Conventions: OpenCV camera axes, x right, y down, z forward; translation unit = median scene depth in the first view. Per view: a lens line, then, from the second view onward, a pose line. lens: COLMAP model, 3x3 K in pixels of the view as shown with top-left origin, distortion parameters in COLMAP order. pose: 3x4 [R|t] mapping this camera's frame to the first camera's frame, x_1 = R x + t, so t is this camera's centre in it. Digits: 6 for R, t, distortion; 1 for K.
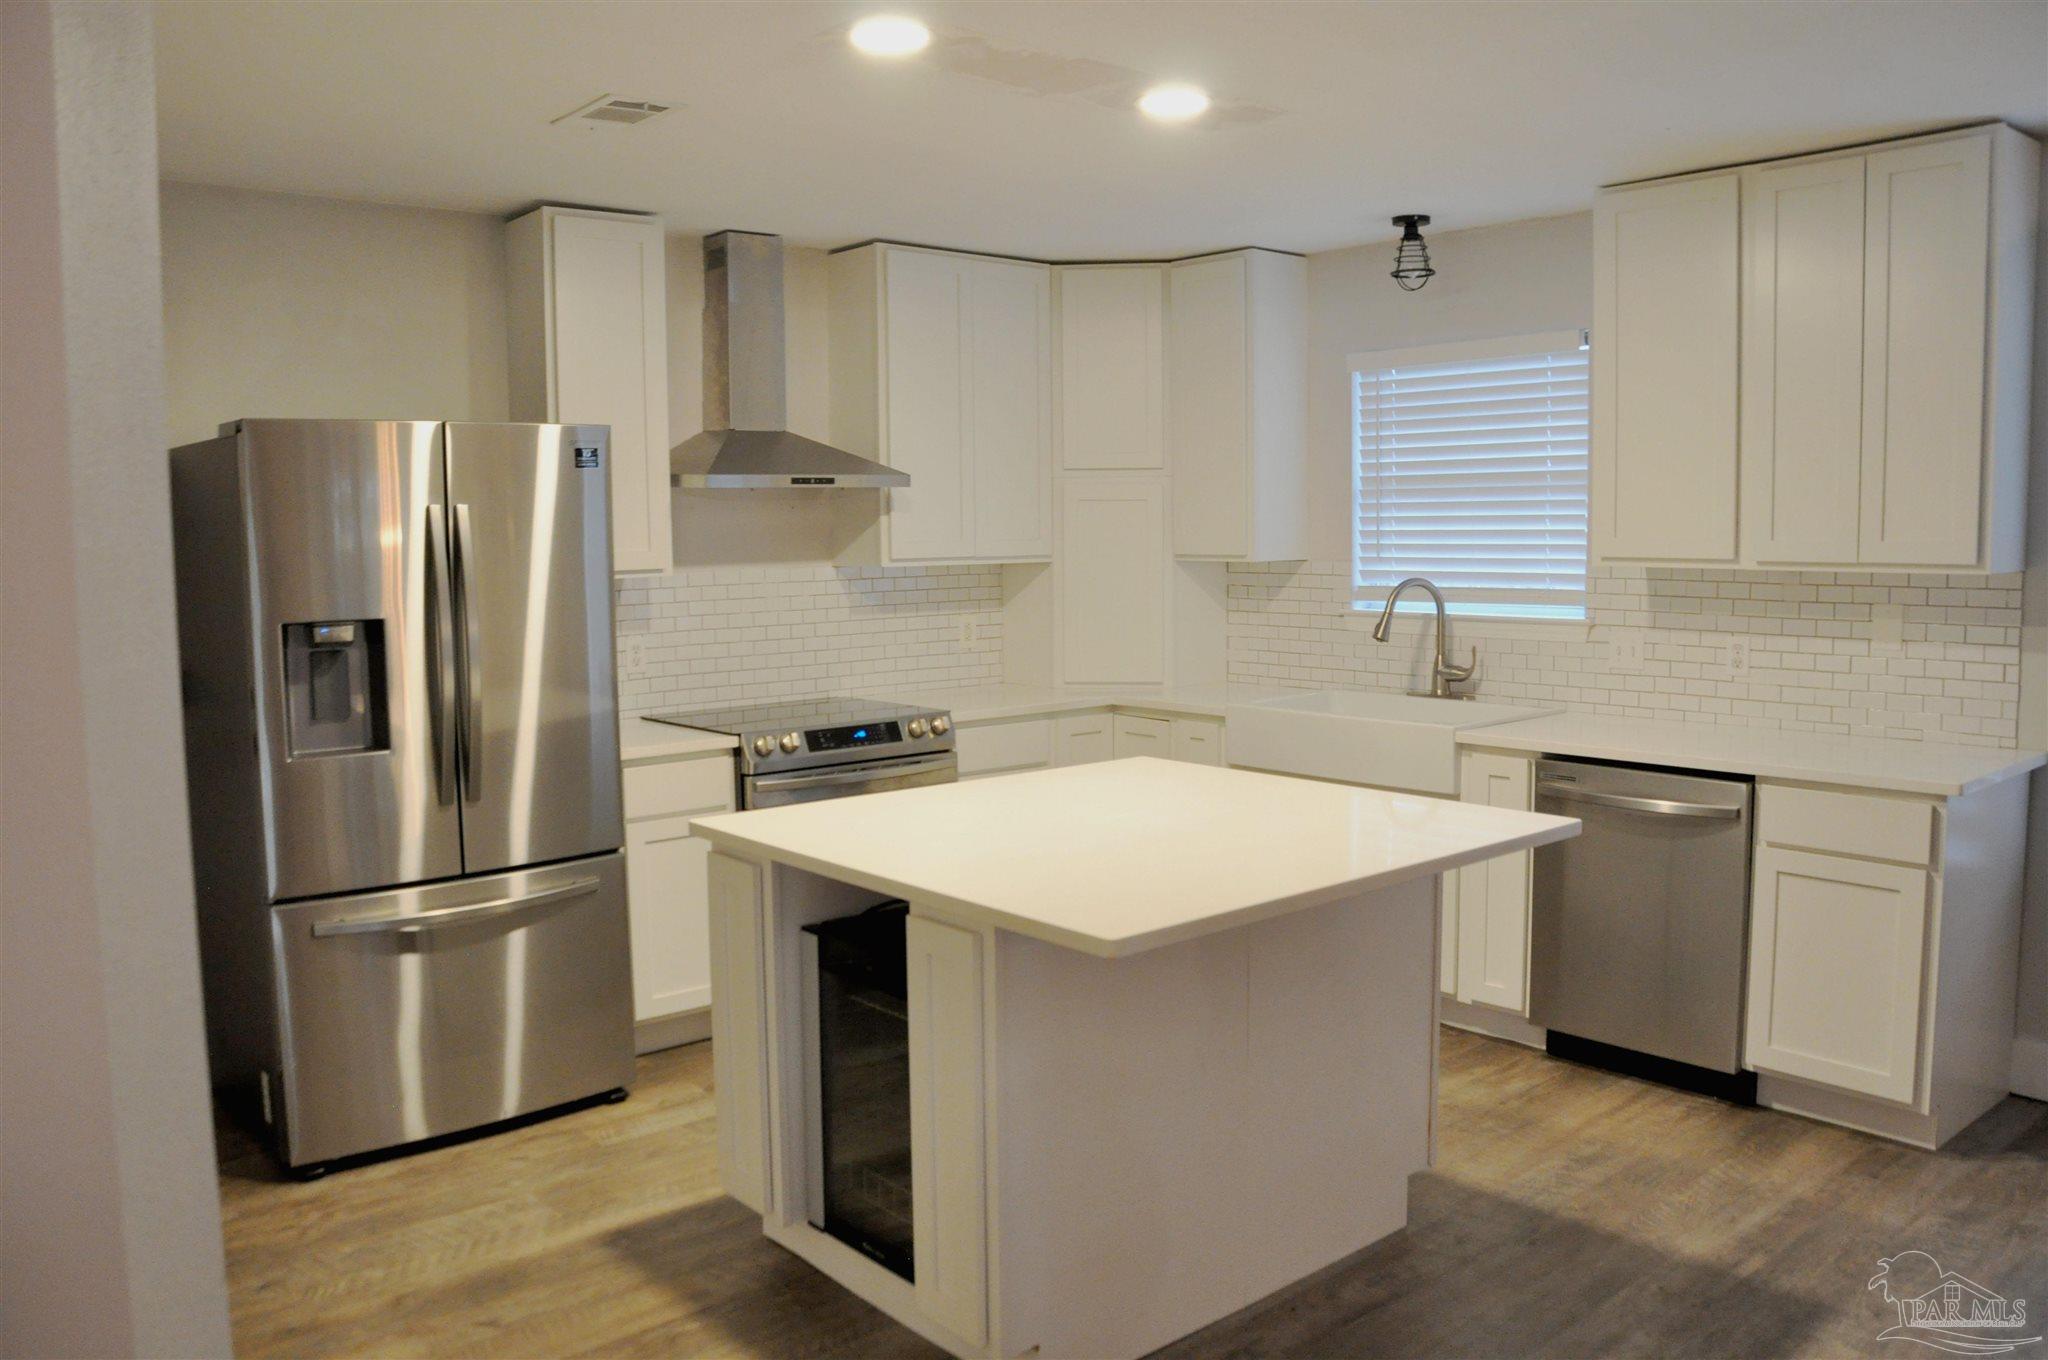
lens RADIAL K [[1578.2, 0, 1023.6], [0, 1578.2, 688.0], [0, 0, 1]] dist [-0.137366, 0.057582]
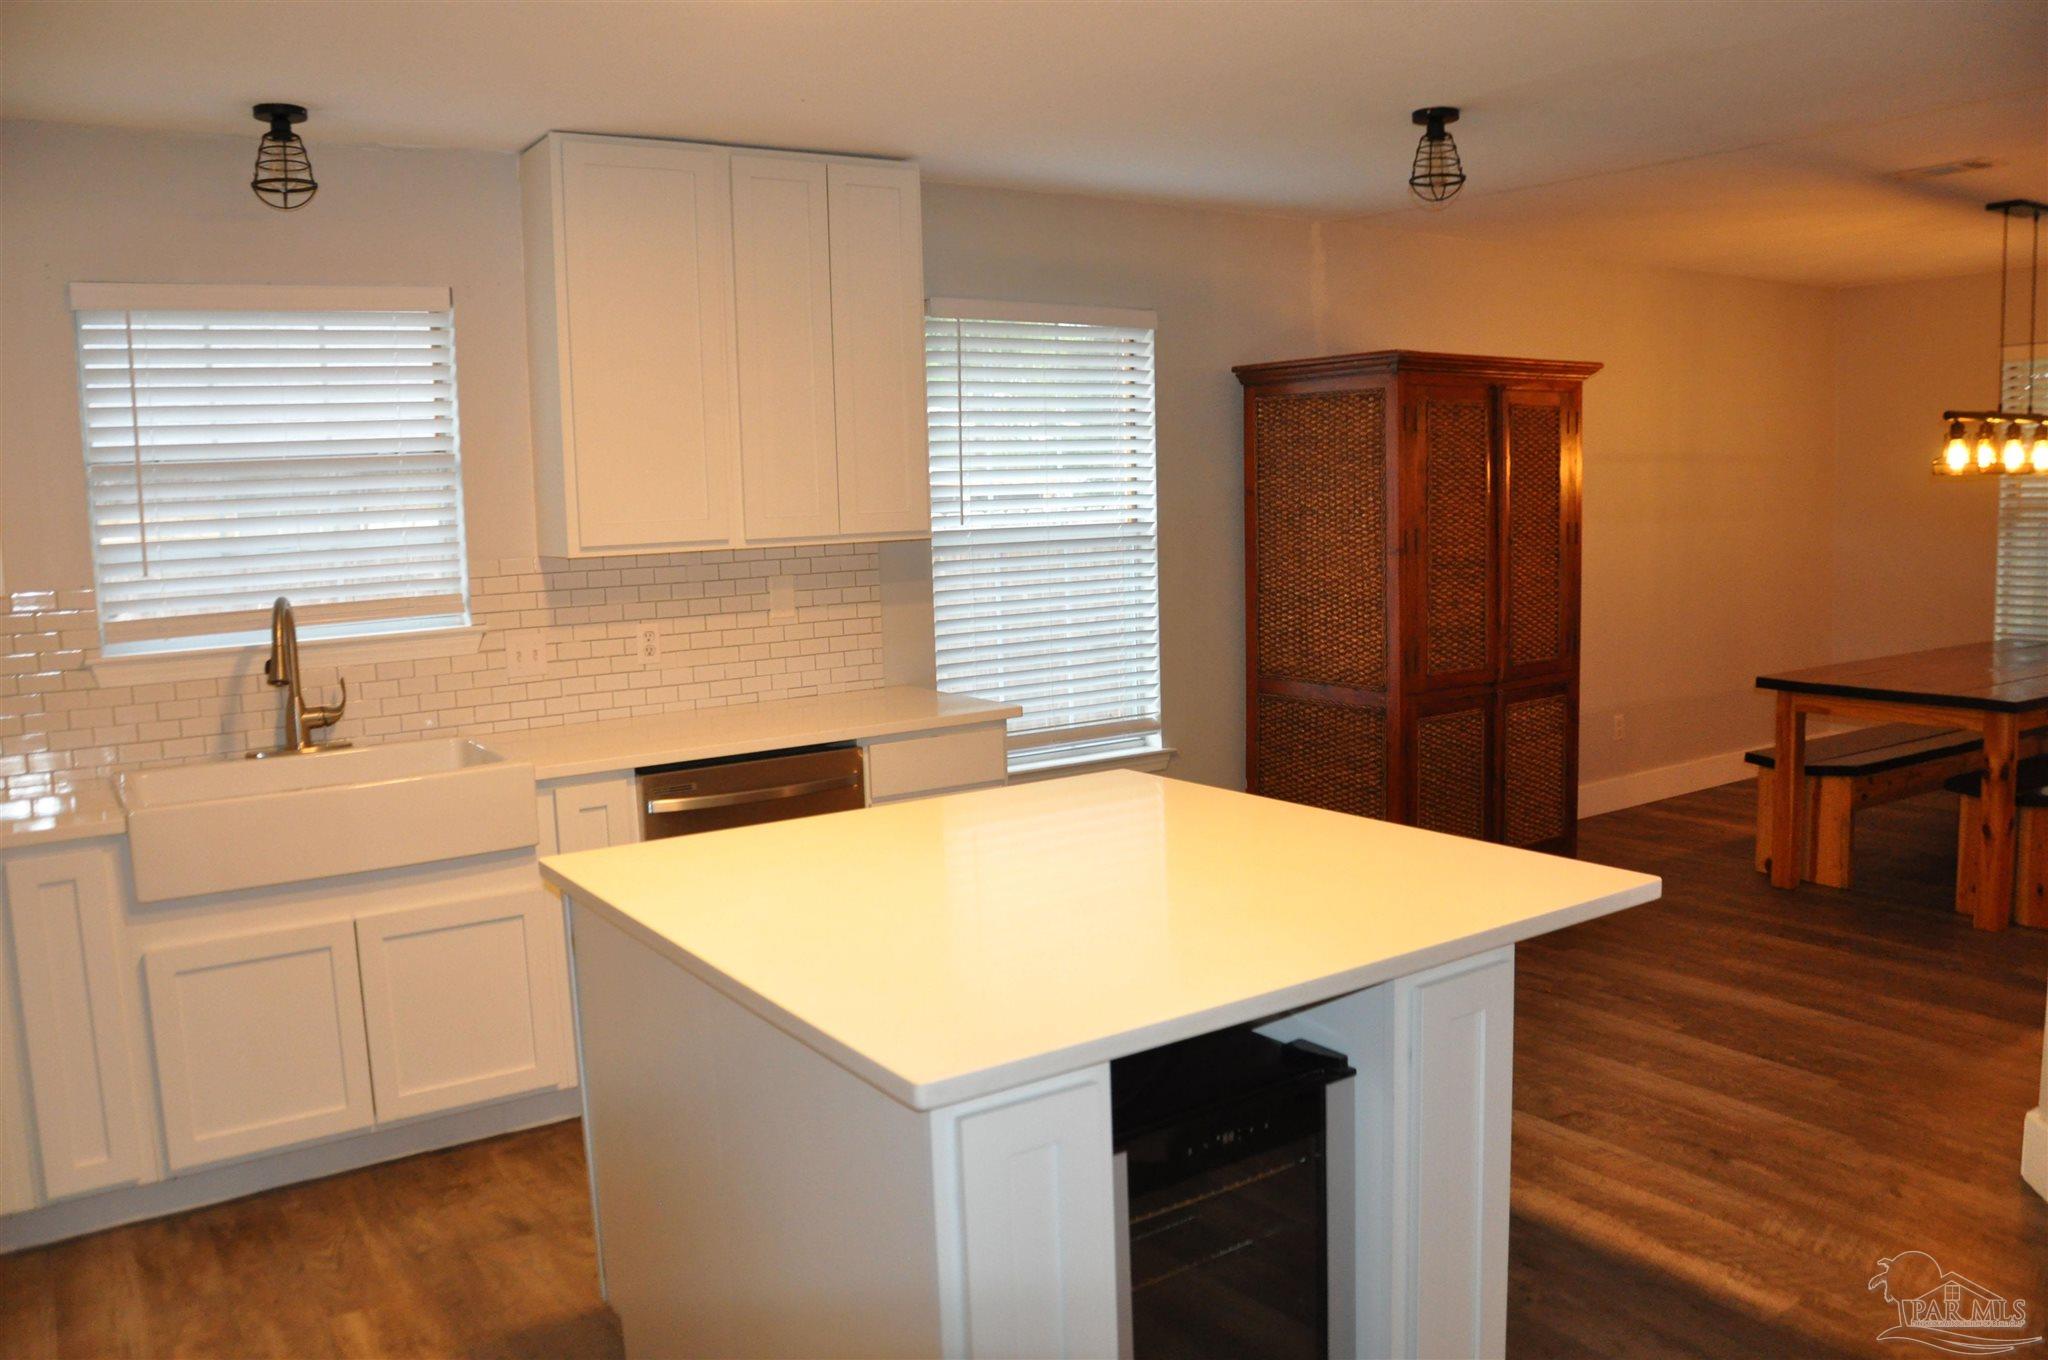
lens RADIAL K [[1578.2, 0, 1025.4], [0, 1578.2, 685.5], [0, 0, 1]] dist [-0.137366, 0.057582]
pose [[0.122462, -0.115131, 0.985773, -0.448822], [0.135768, 0.985855, 0.098274, -0.054806], [-0.983143, 0.121801, 0.136361, 0.582184]]
